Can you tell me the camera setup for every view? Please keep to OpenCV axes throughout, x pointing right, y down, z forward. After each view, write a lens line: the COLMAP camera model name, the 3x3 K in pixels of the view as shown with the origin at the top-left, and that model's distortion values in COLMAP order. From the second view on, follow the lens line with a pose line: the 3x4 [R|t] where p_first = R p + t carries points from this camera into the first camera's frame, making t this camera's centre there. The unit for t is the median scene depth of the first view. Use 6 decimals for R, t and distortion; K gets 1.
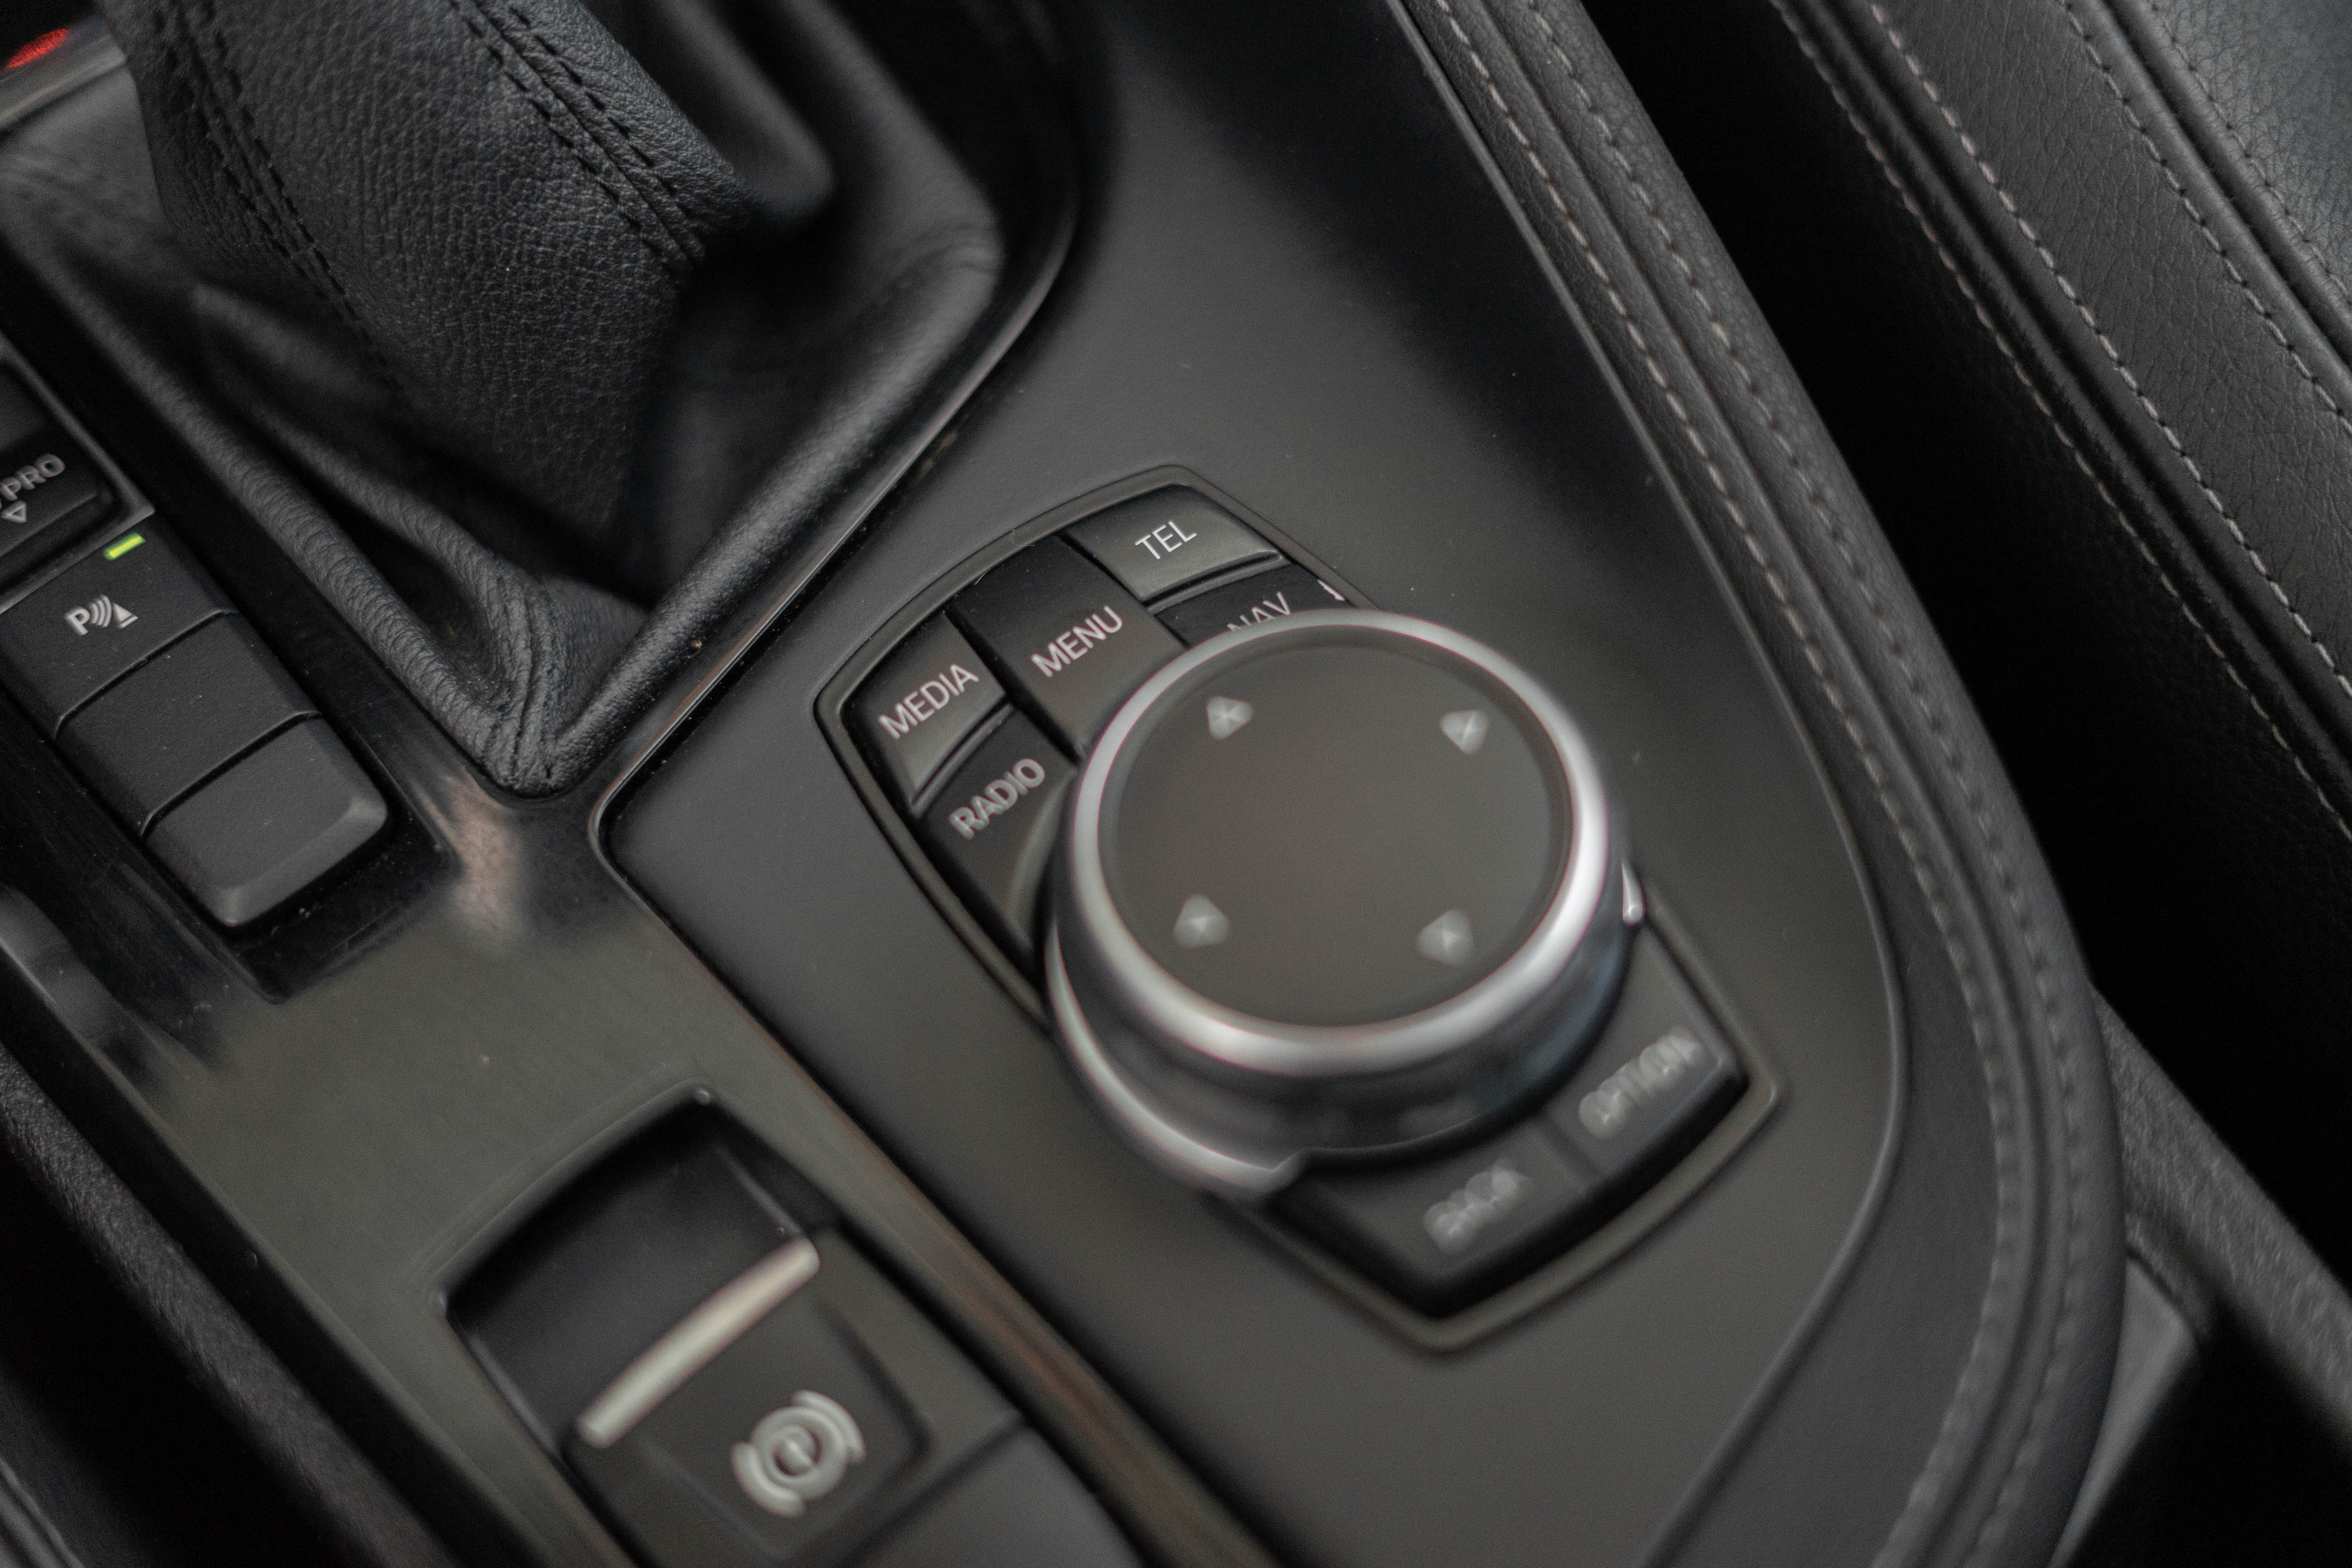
lens RADIAL K [[3795.1, 0, 1180.6], [0, 3795.1, 772.9], [0, 0, 1]] dist [-0.090840, 0.000000]
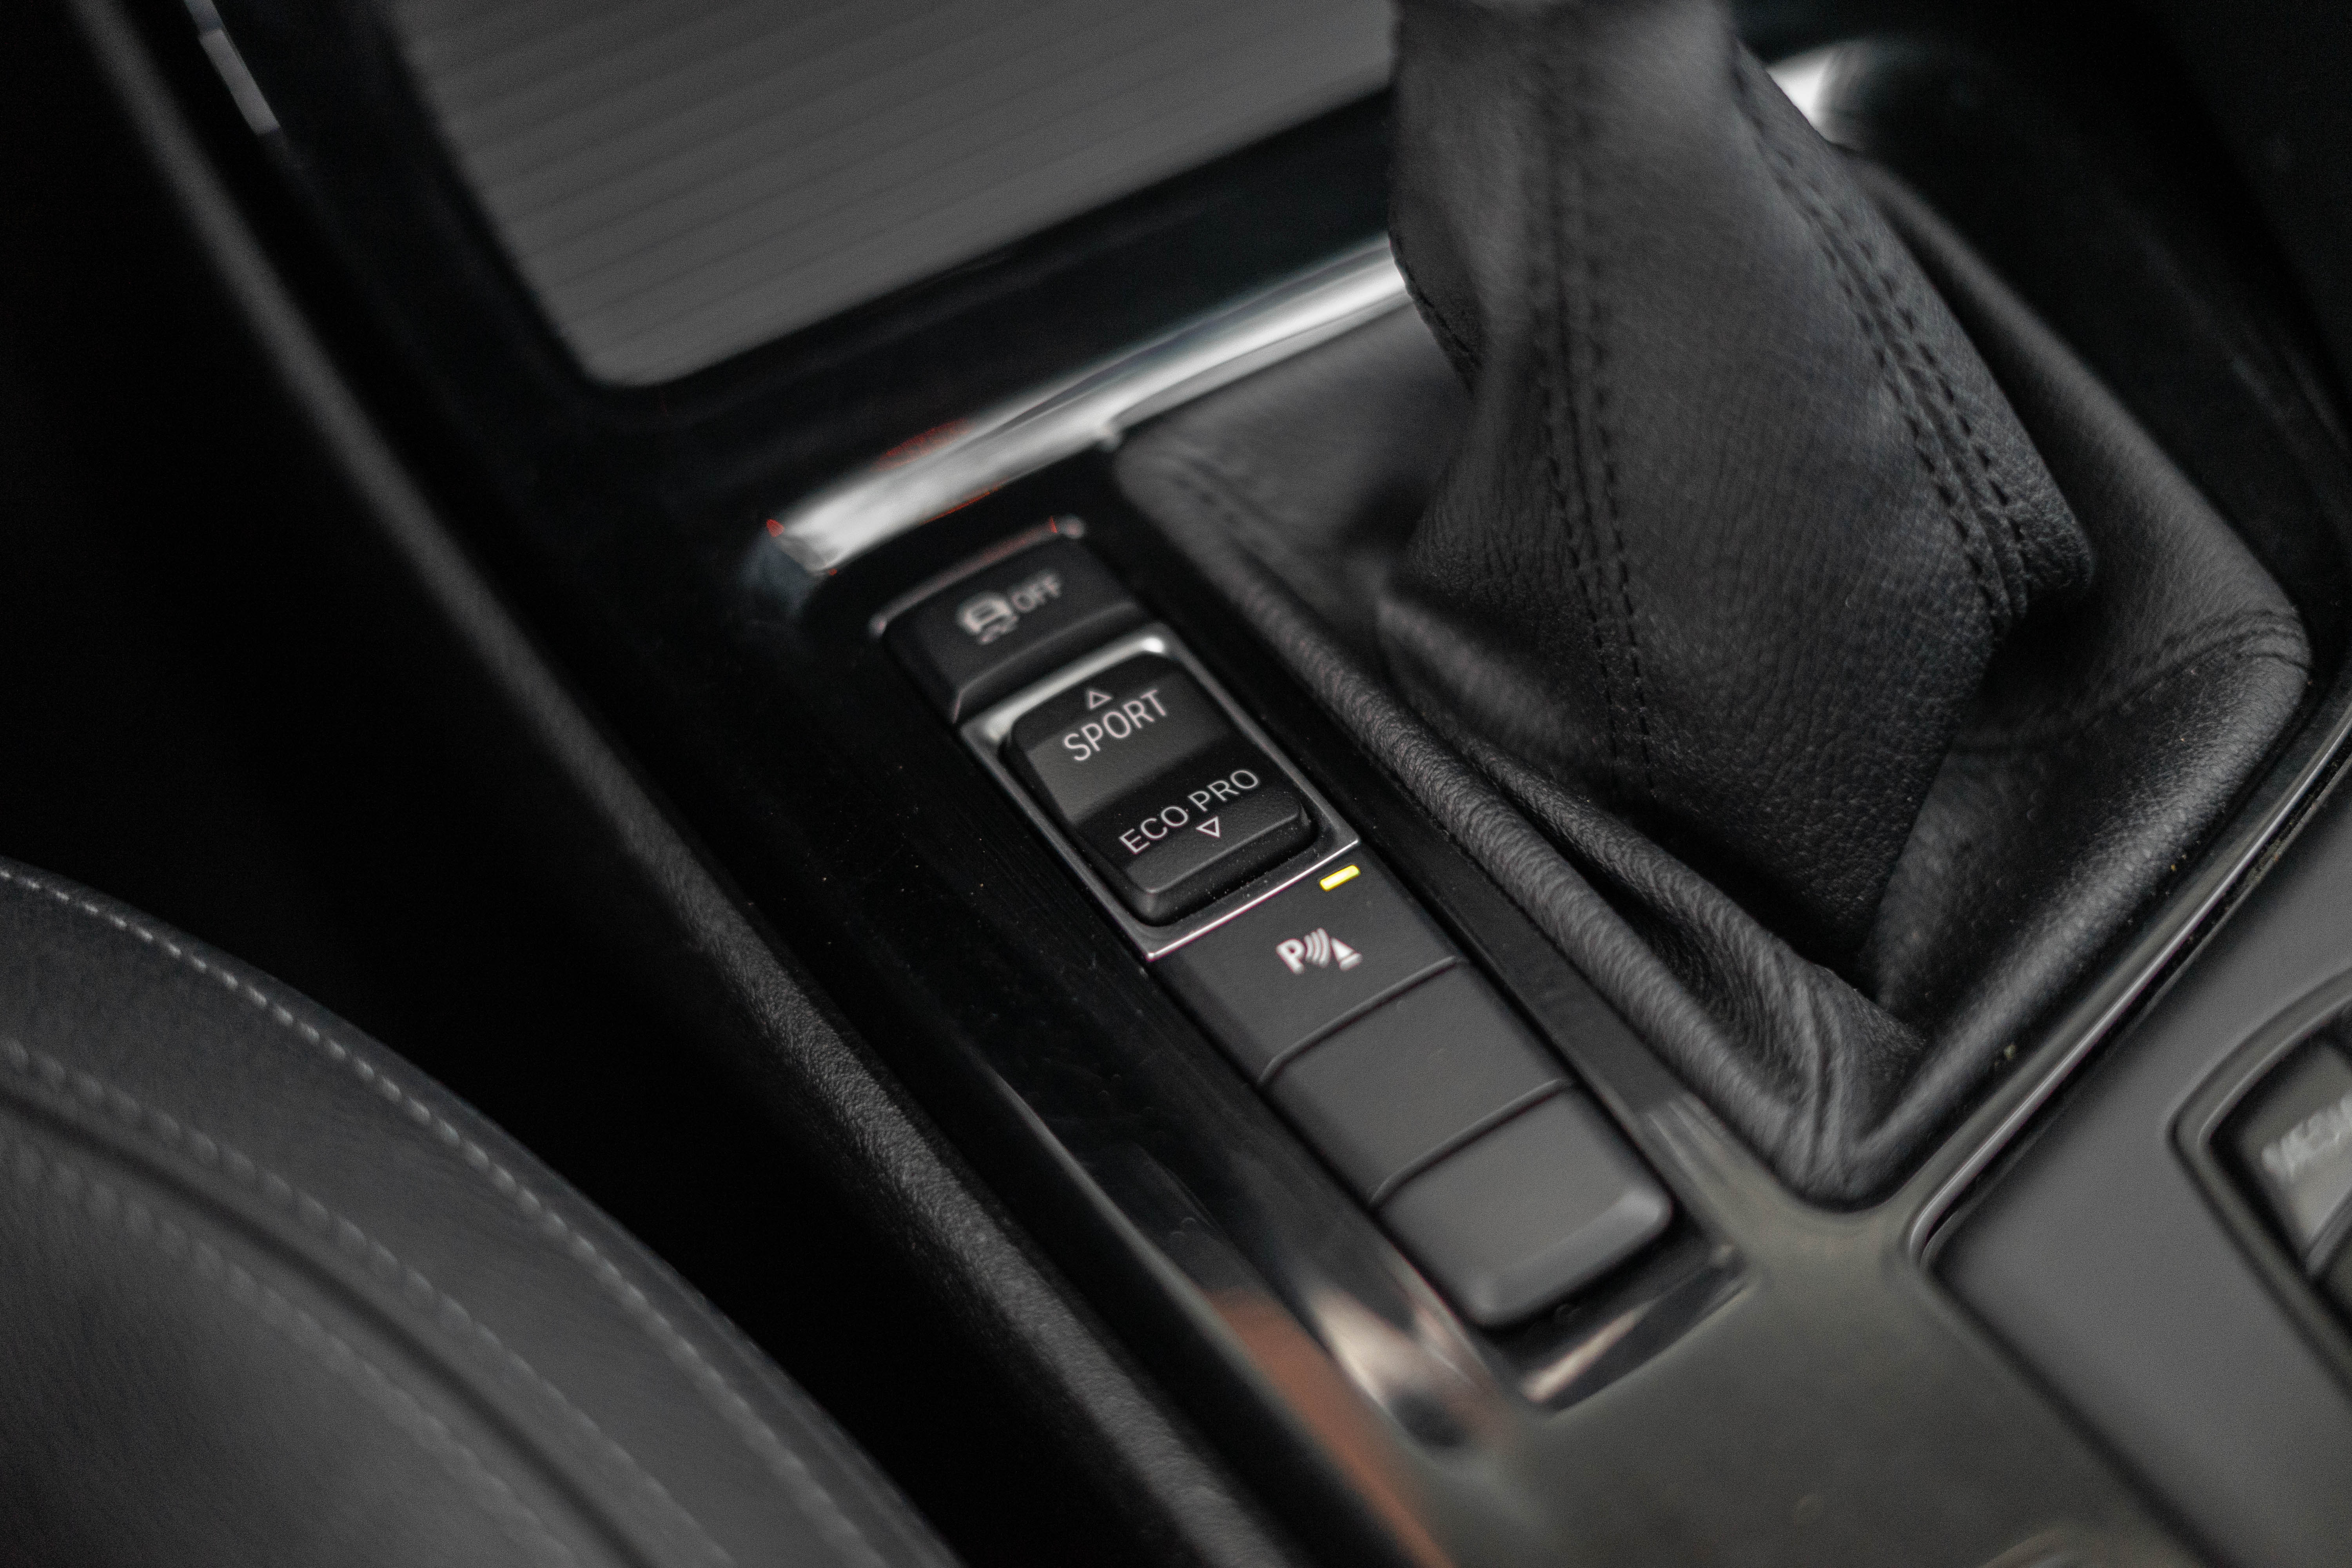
lens RADIAL K [[3795.1, 0, 1175.0], [0, 3795.1, 794.8], [0, 0, 1]] dist [-0.090840, 0.000000]
pose [[0.993778, 0.092782, -0.061616, -0.269598], [-0.099920, 0.987088, -0.125190, 0.035821], [0.049205, 0.130568, 0.990218, 0.124578]]
